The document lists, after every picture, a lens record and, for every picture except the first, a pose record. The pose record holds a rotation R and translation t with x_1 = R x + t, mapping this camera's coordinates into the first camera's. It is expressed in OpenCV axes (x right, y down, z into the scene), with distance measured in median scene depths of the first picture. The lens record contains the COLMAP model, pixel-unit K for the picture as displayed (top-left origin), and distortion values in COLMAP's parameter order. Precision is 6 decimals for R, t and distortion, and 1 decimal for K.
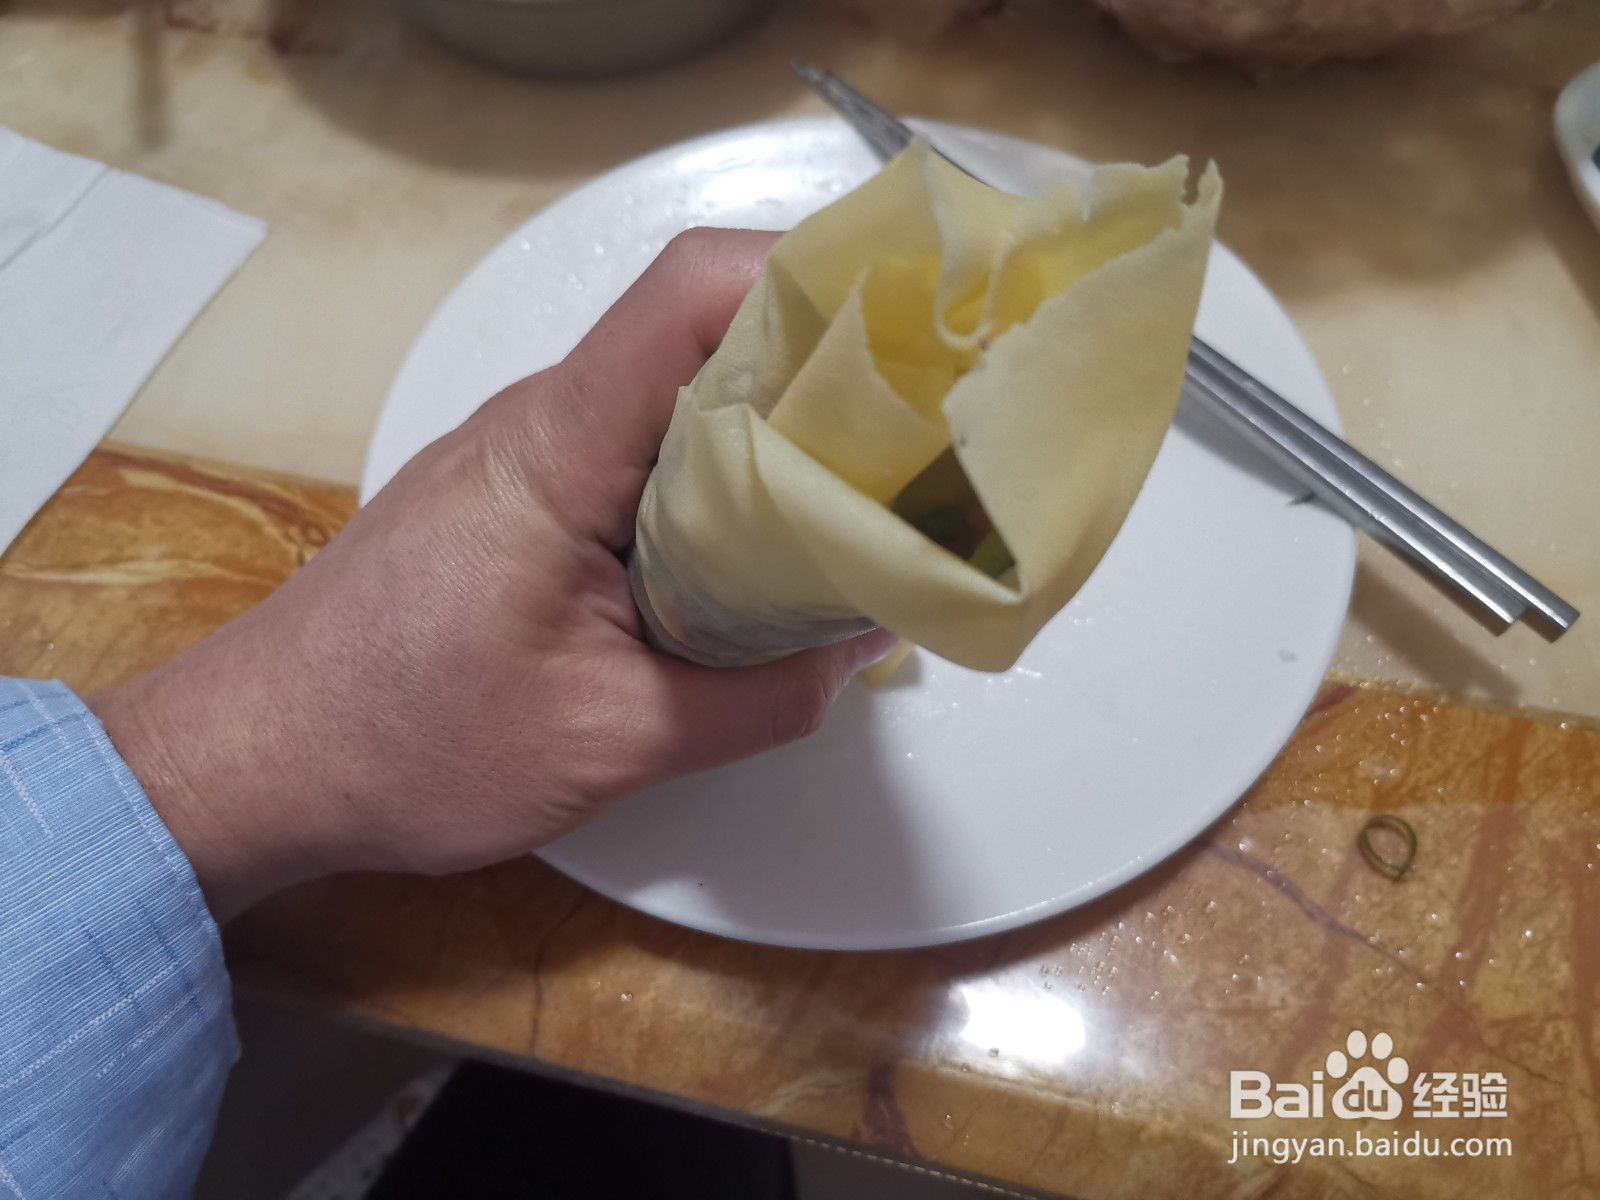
lens RADIAL K [[1296.8, 0, 800.0], [0, 1296.8, 600.0], [0, 0, 1]] dist [0.066554, -0.115843]
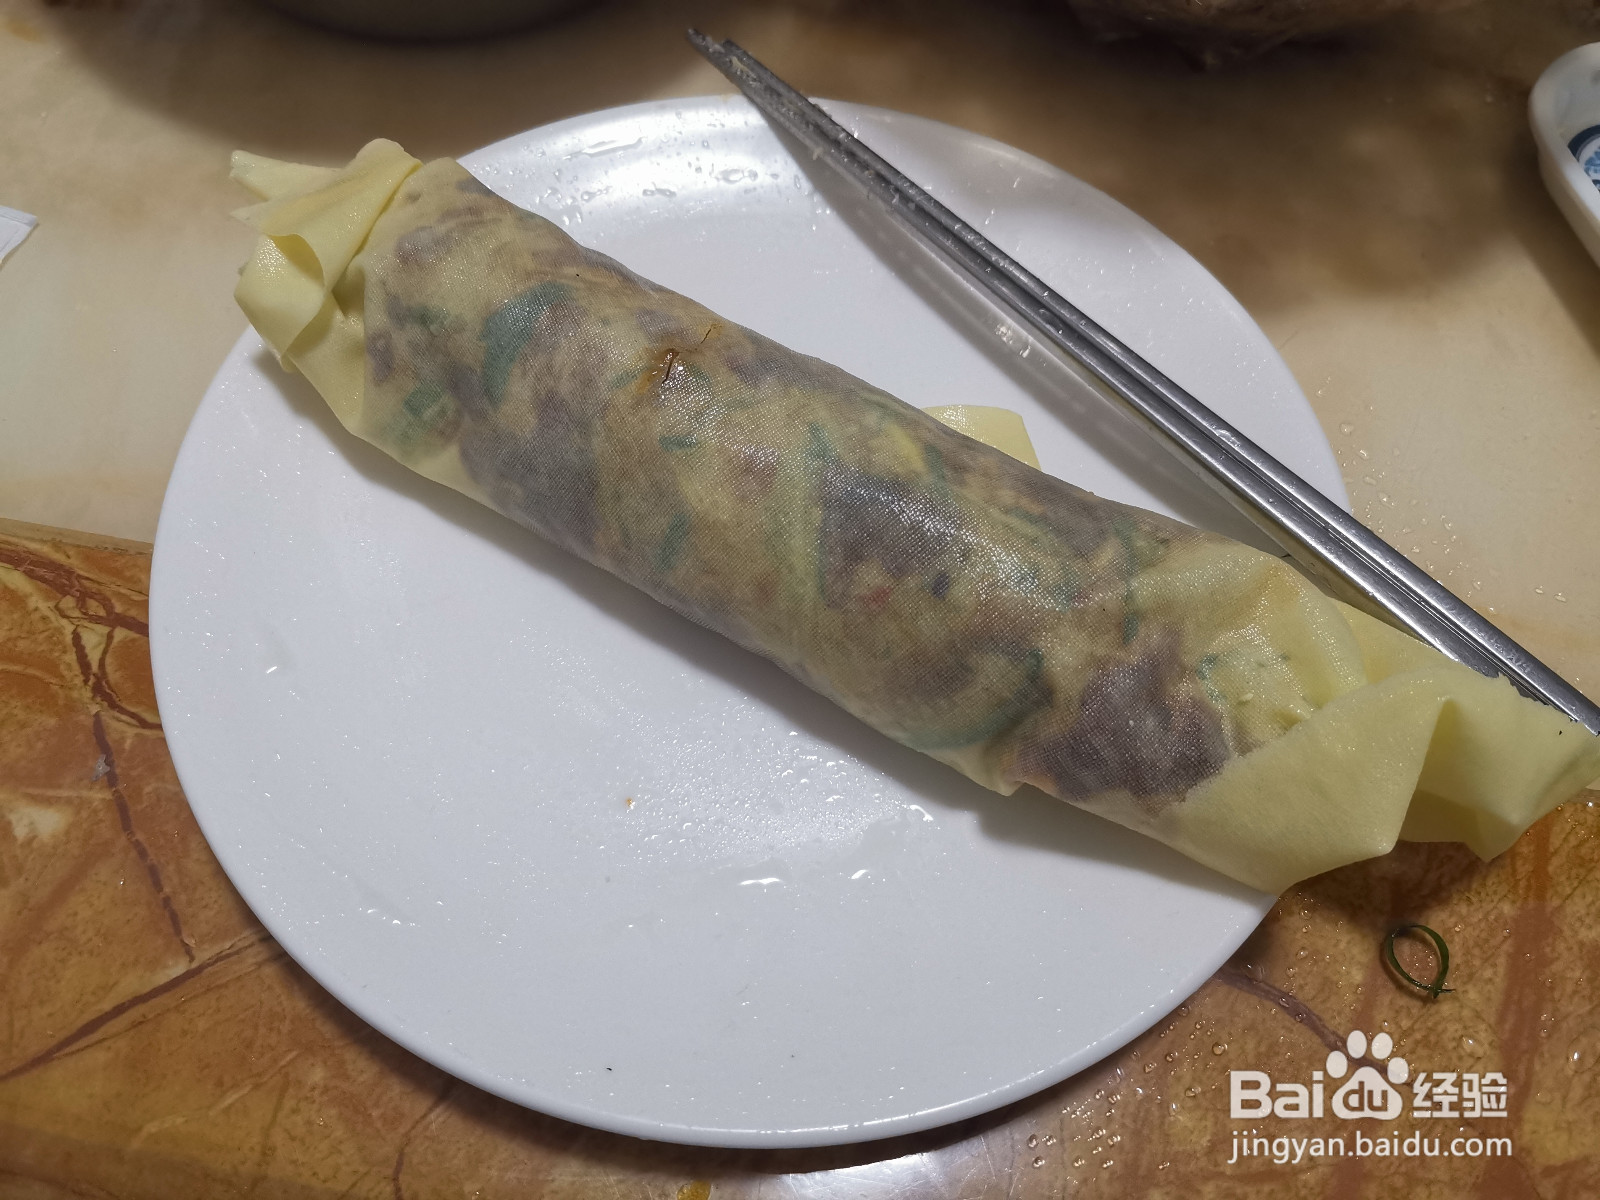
lens RADIAL K [[1296.8, 0, 800.0], [0, 1296.8, 600.0], [0, 0, 1]] dist [0.066554, -0.115843]
pose [[0.993891, -0.021117, 0.108323, -0.038560], [0.019993, 0.999735, 0.011445, -0.065182], [-0.108536, -0.009209, 0.994050, 0.193606]]
